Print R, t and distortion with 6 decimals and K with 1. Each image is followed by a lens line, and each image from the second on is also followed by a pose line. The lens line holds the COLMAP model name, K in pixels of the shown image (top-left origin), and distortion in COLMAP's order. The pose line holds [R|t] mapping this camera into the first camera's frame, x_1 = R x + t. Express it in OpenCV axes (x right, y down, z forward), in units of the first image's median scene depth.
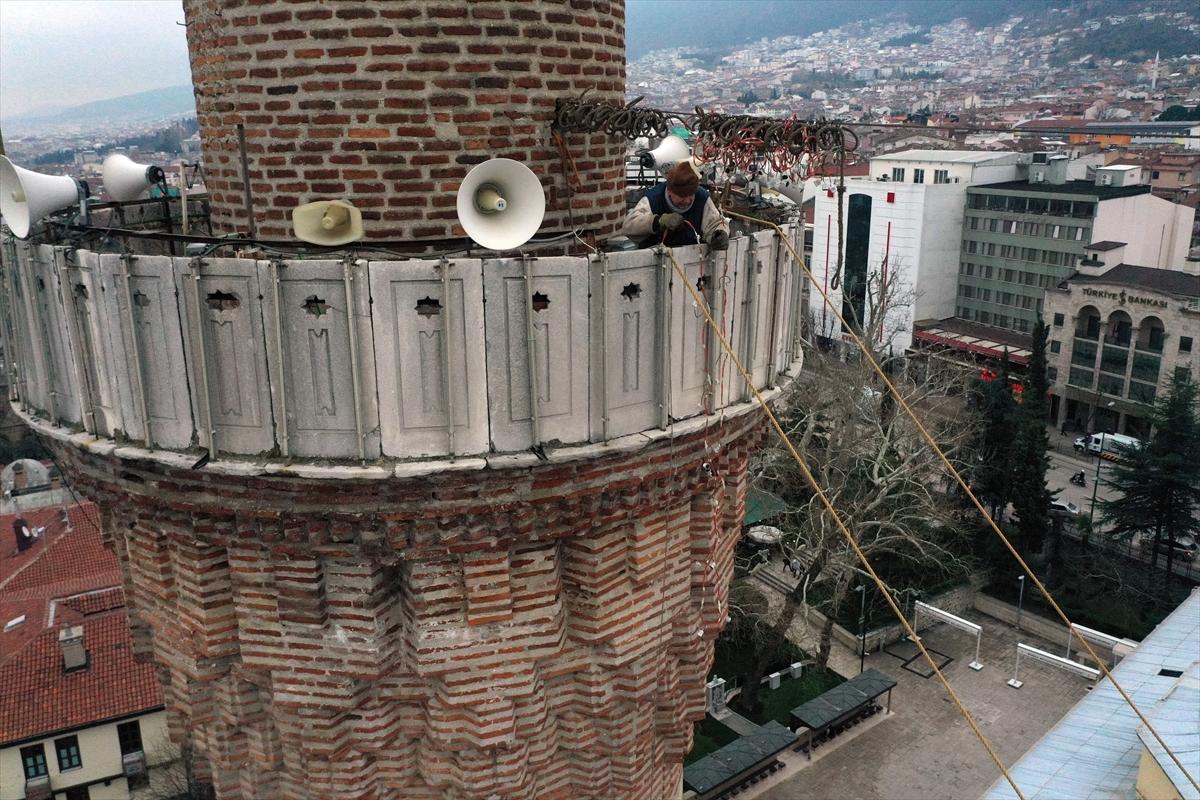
lens RADIAL K [[945.1, 0, 604.3], [0, 945.1, 398.1], [0, 0, 1]] dist [0.012969, 0.000596]
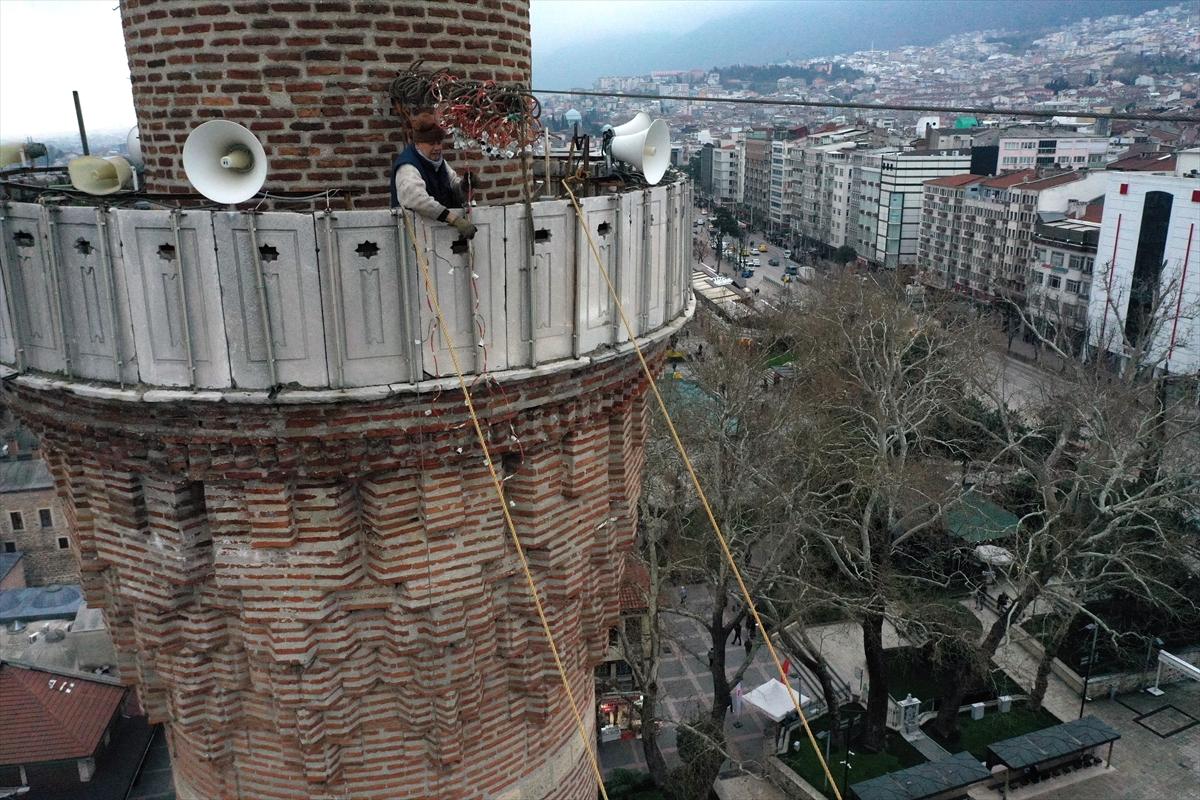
lens RADIAL K [[945.1, 0, 607.5], [0, 945.1, 397.0], [0, 0, 1]] dist [0.012969, 0.000596]
pose [[0.961460, 0.084093, -0.261769, 0.513743], [-0.081364, 0.996458, 0.021265, 0.007339], [0.262630, 0.000853, 0.964896, 0.037640]]
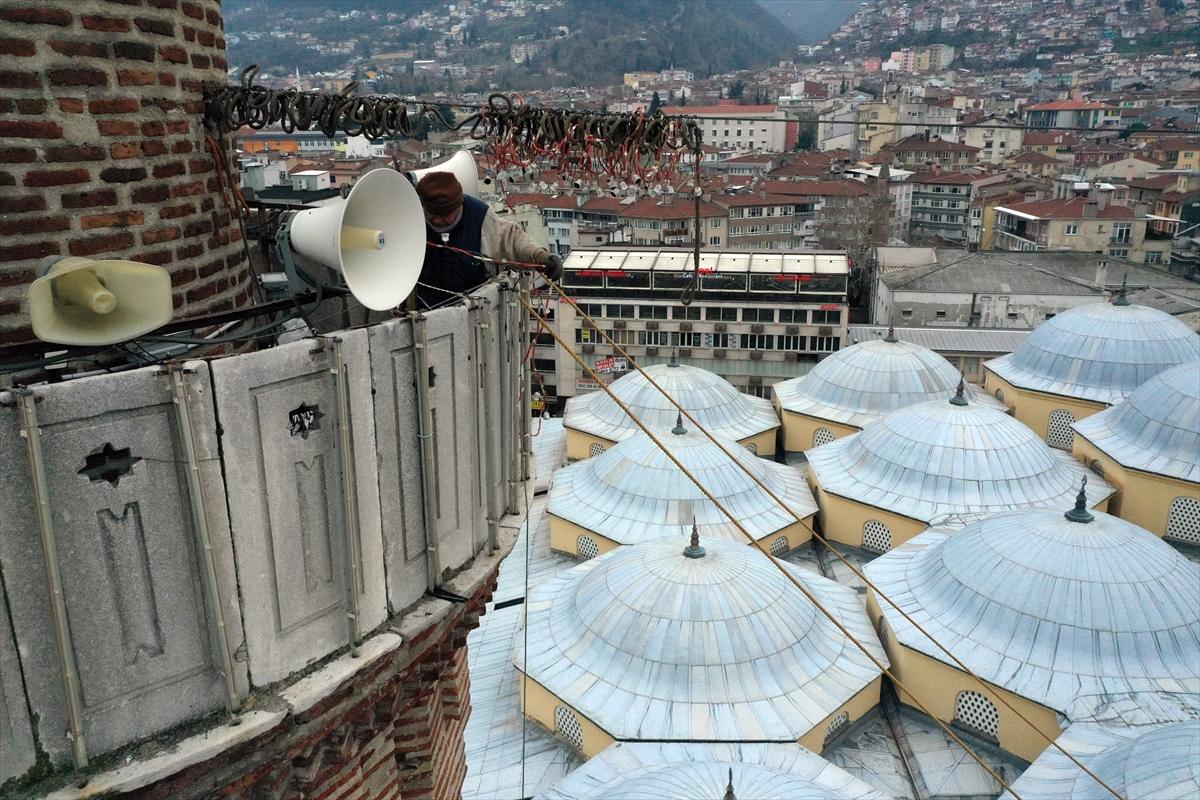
lens RADIAL K [[945.1, 0, 595.7], [0, 945.1, 400.5], [0, 0, 1]] dist [0.012969, 0.000596]
pose [[0.704409, -0.194375, 0.682661, -0.377151], [0.198516, 0.977342, 0.073440, -0.094503], [-0.681468, 0.083788, 0.727036, 0.359194]]
